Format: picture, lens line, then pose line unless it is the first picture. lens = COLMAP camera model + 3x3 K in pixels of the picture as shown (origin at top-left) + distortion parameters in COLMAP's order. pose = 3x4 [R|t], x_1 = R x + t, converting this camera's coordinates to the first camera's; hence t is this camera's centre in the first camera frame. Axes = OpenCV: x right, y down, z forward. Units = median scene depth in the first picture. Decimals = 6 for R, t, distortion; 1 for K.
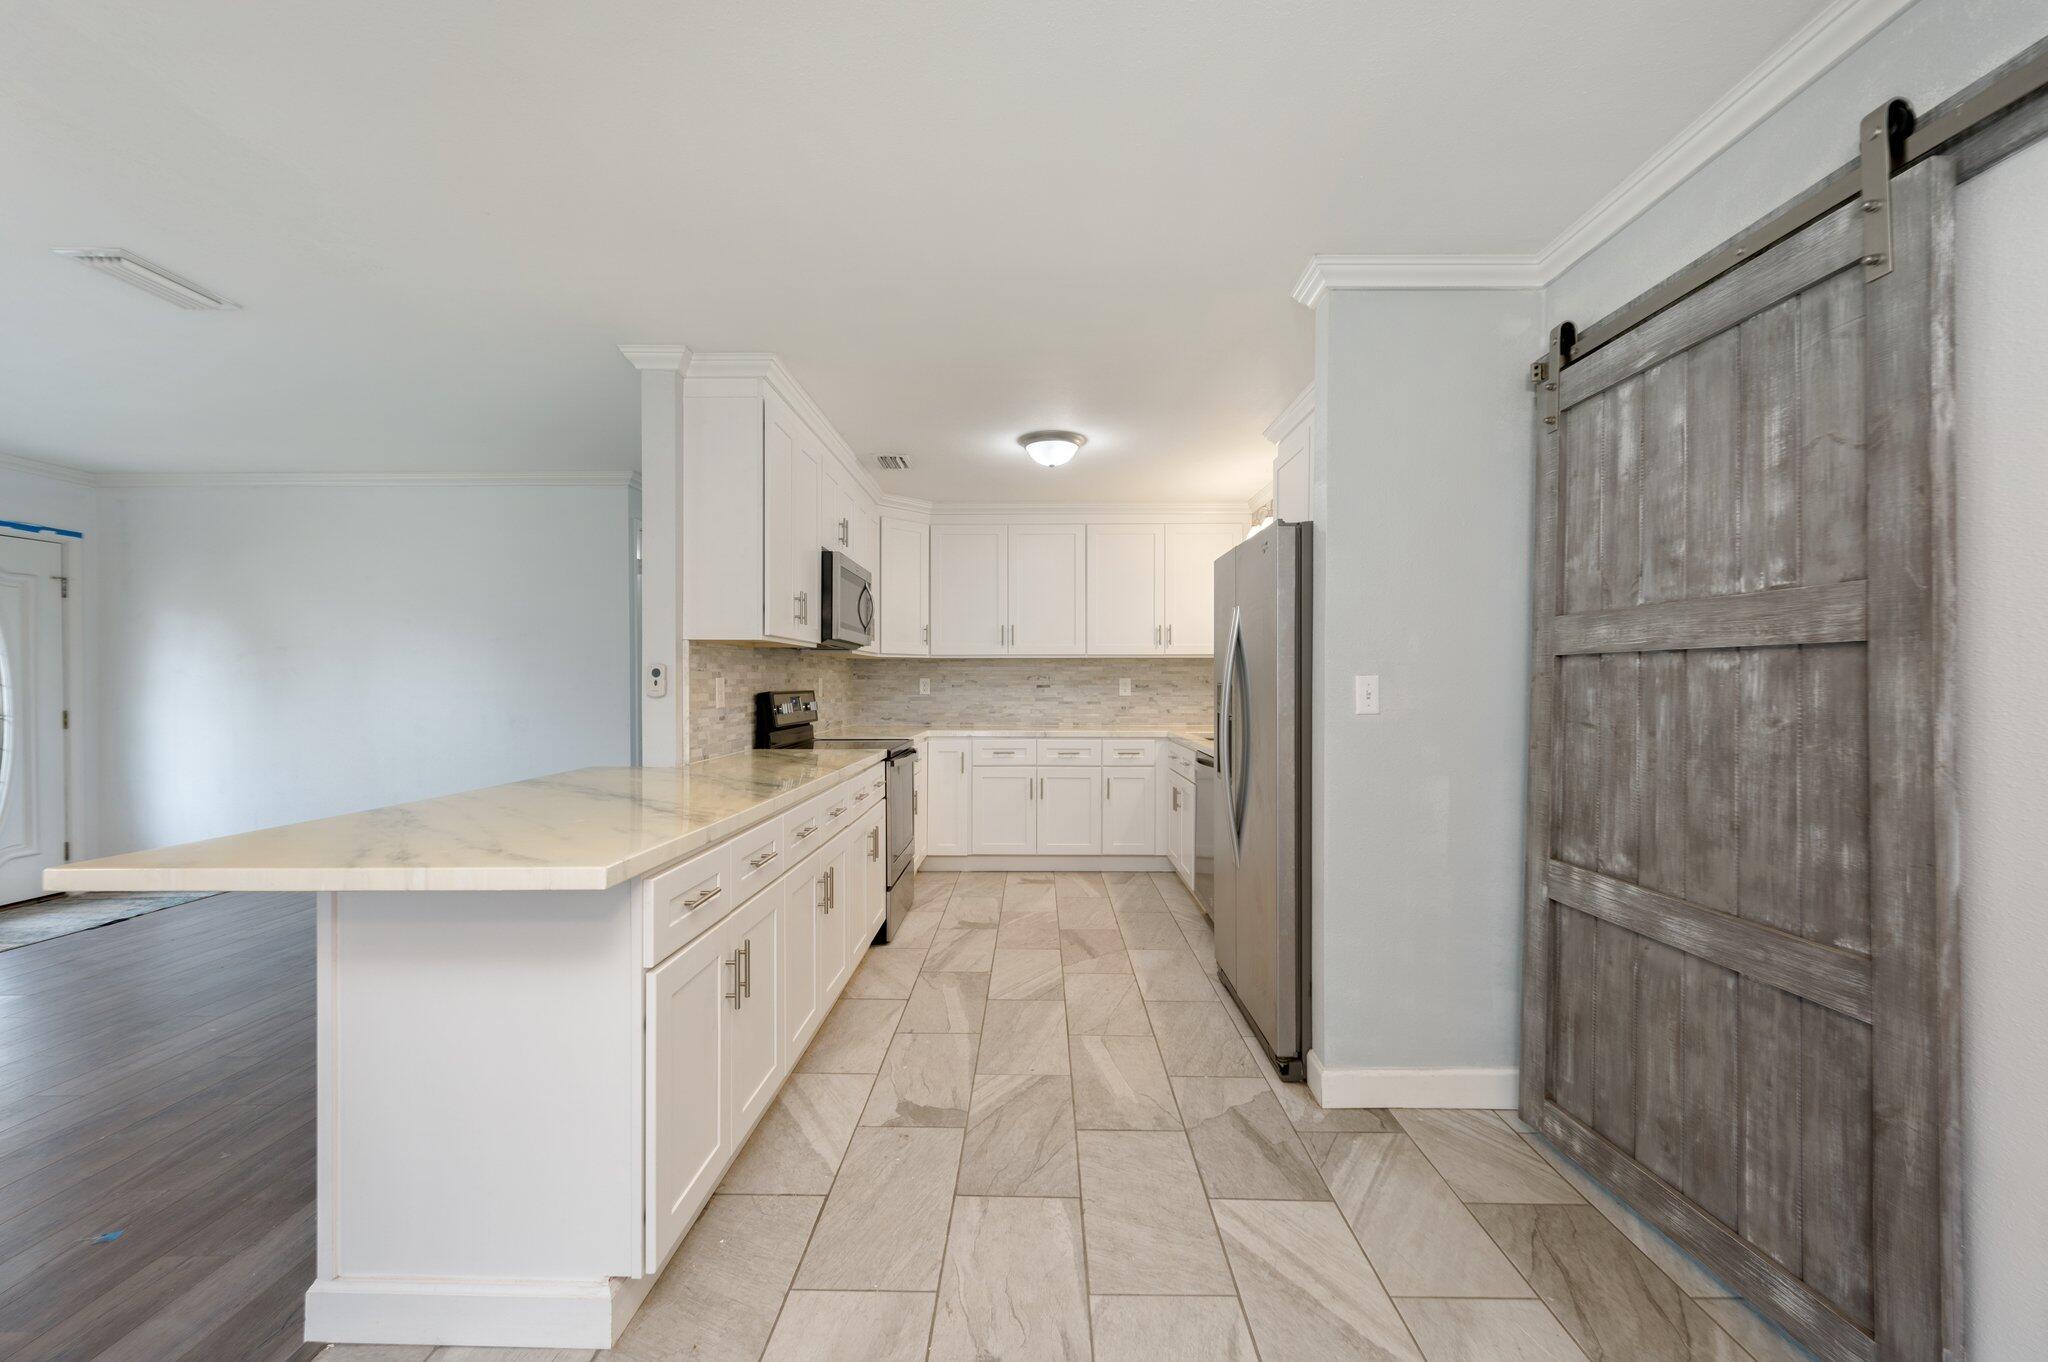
lens RADIAL K [[804.2, 0, 1022.1], [0, 804.2, 684.6], [0, 0, 1]] dist [-0.003355, 0.000450]
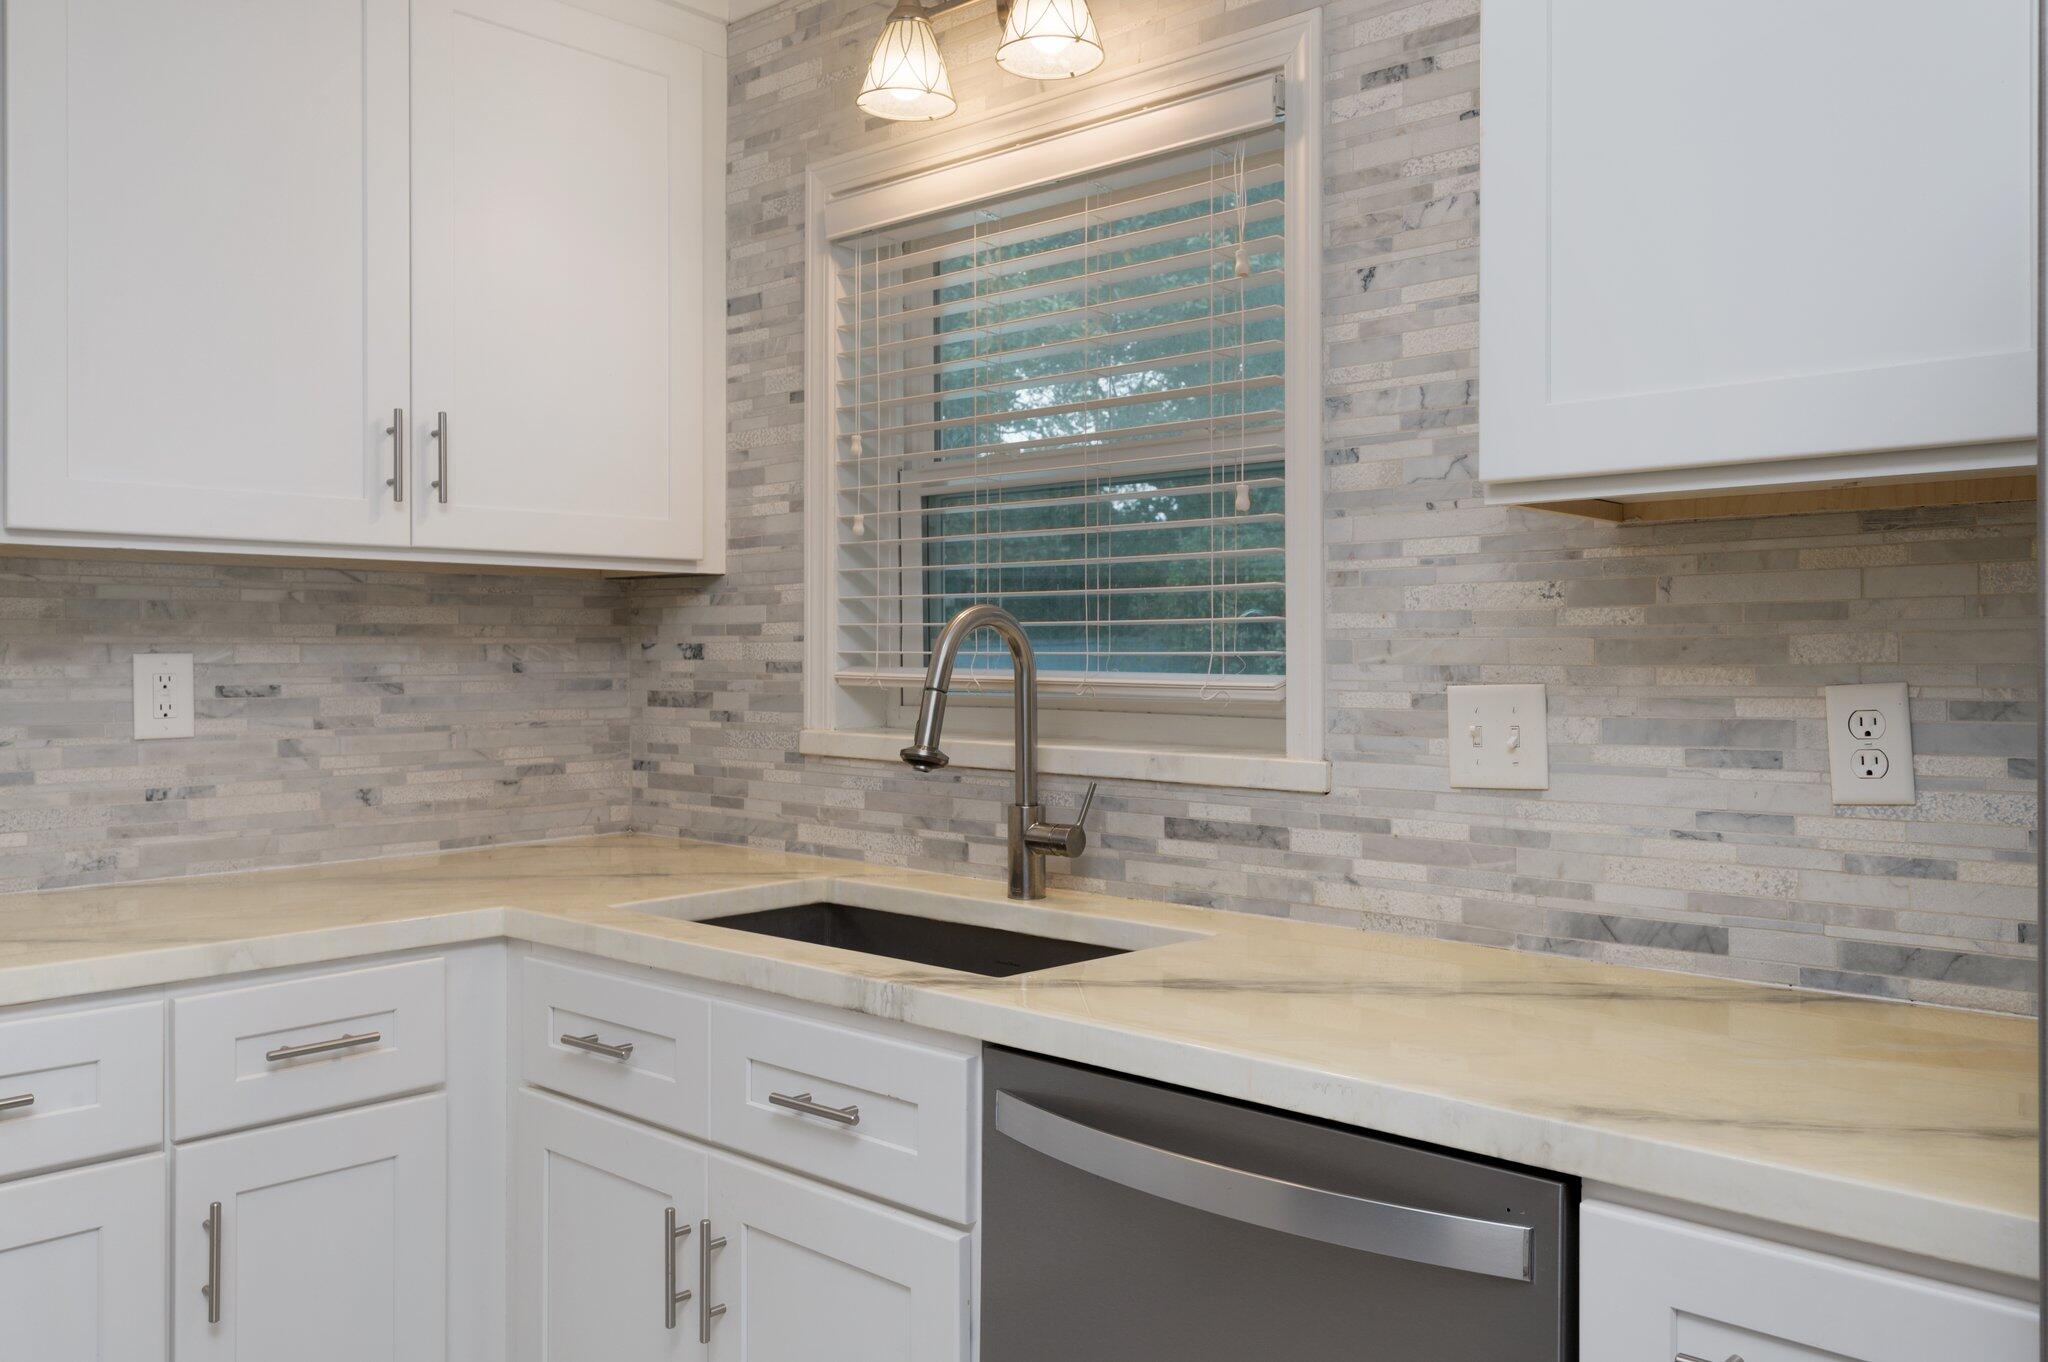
lens RADIAL K [[1642.5, 0, 1033.2], [0, 1642.5, 645.9], [0, 0, 1]] dist [0.002594, 0.014407]
pose [[0.665605, 0.001957, 0.746302, -0.074400], [0.005785, 0.999953, -0.007782, -0.009642], [-0.746282, 0.009497, 0.665562, 0.946734]]
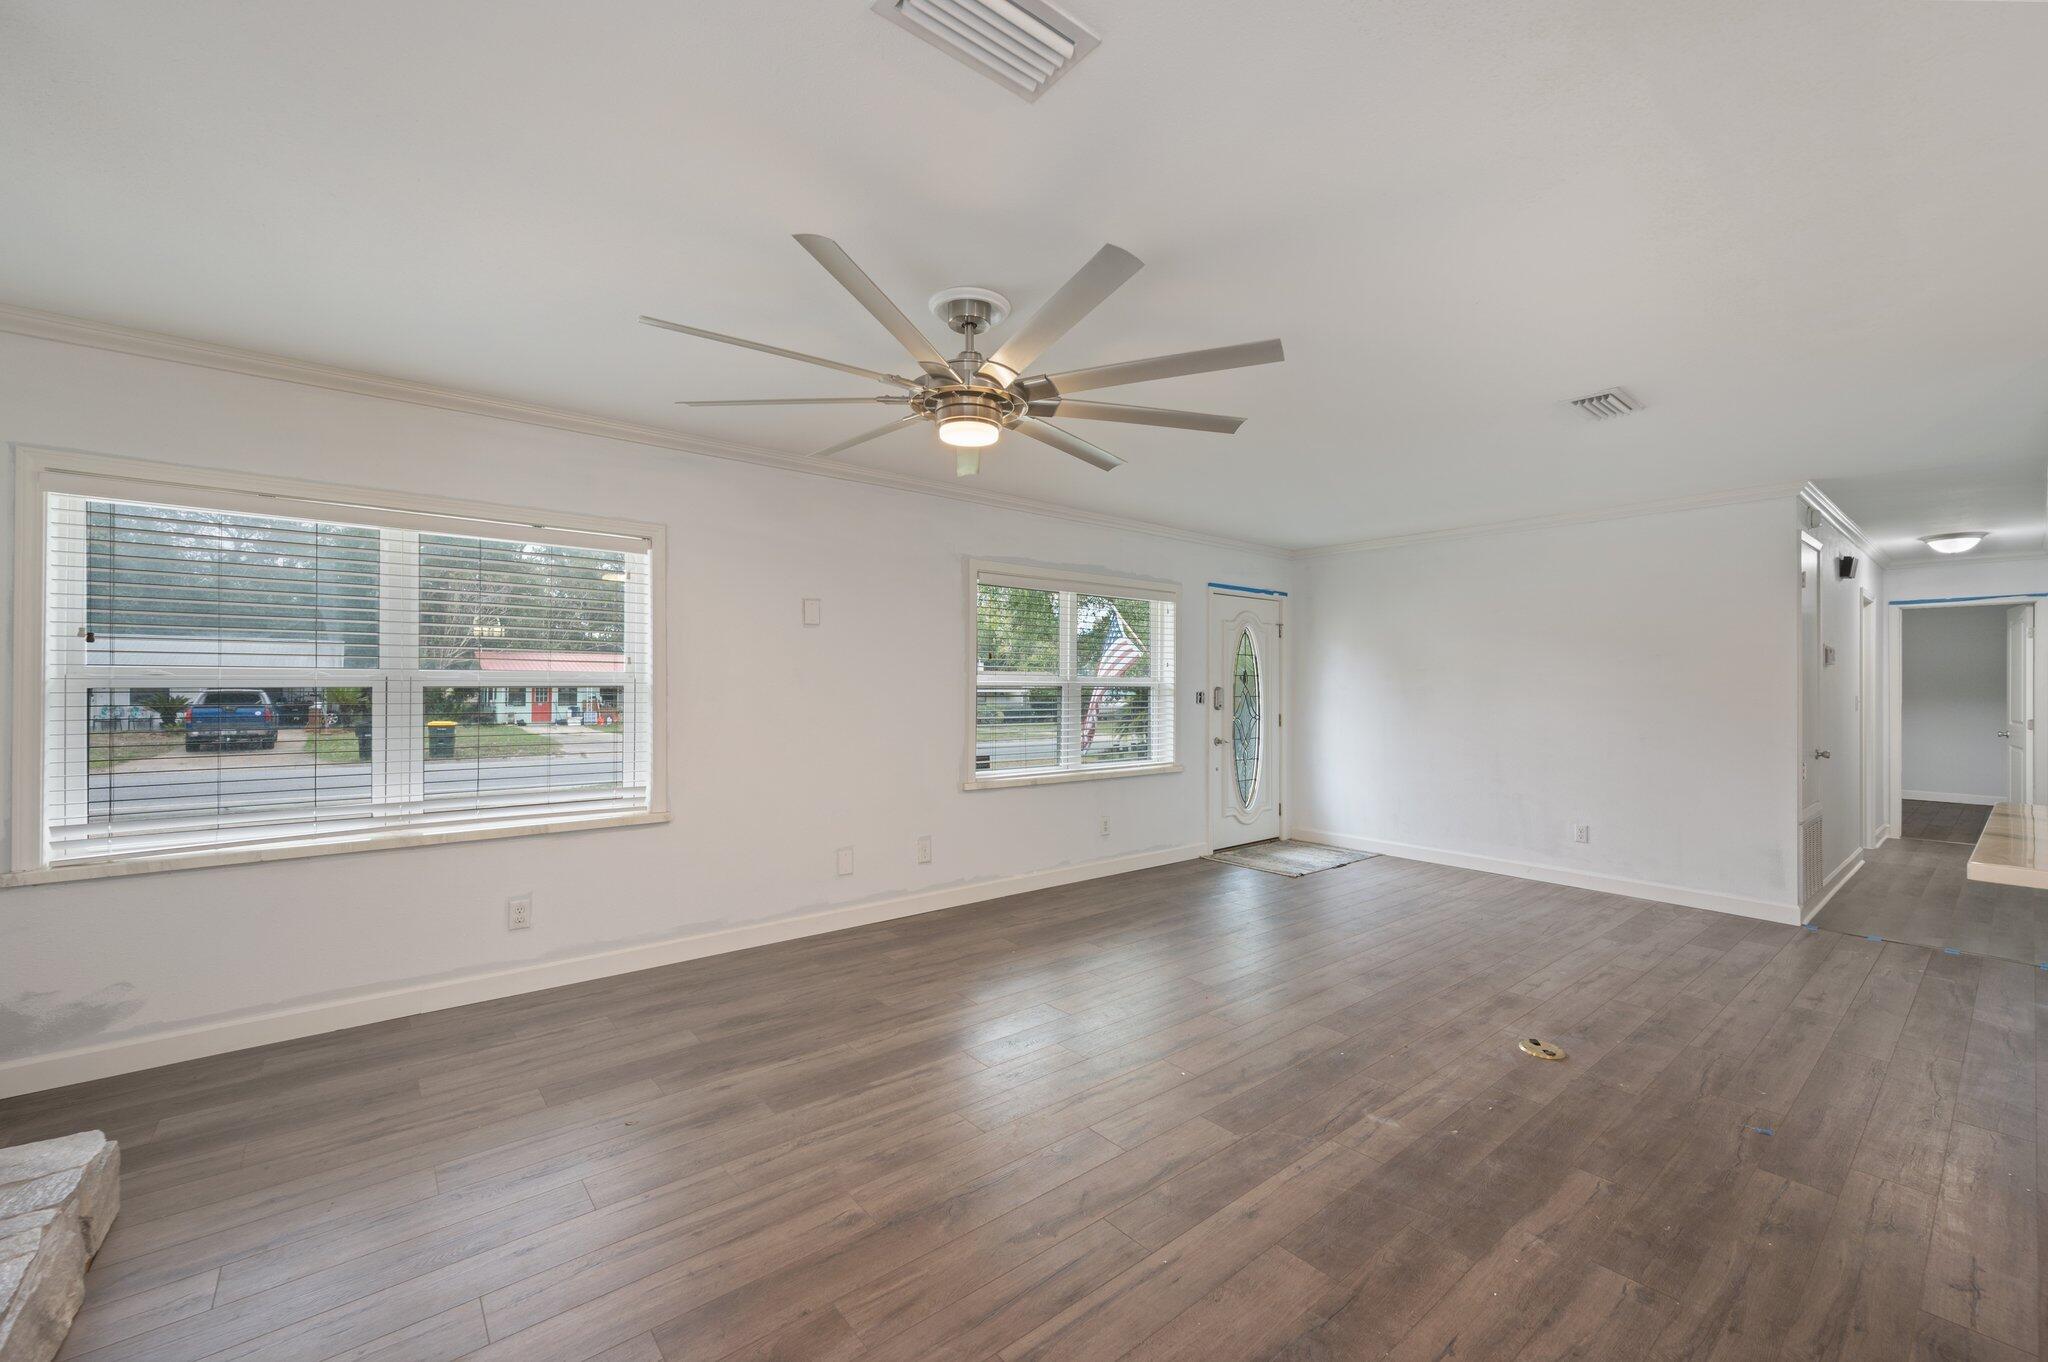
lens RADIAL K [[804.2, 0, 1027.6], [0, 804.2, 687.9], [0, 0, 1]] dist [-0.003355, 0.000450]
pose [[0.632594, 0.007090, -0.774451, -0.471650], [-0.007053, 0.999969, 0.003394, -0.024390], [0.774452, 0.003315, 0.632625, -0.423131]]
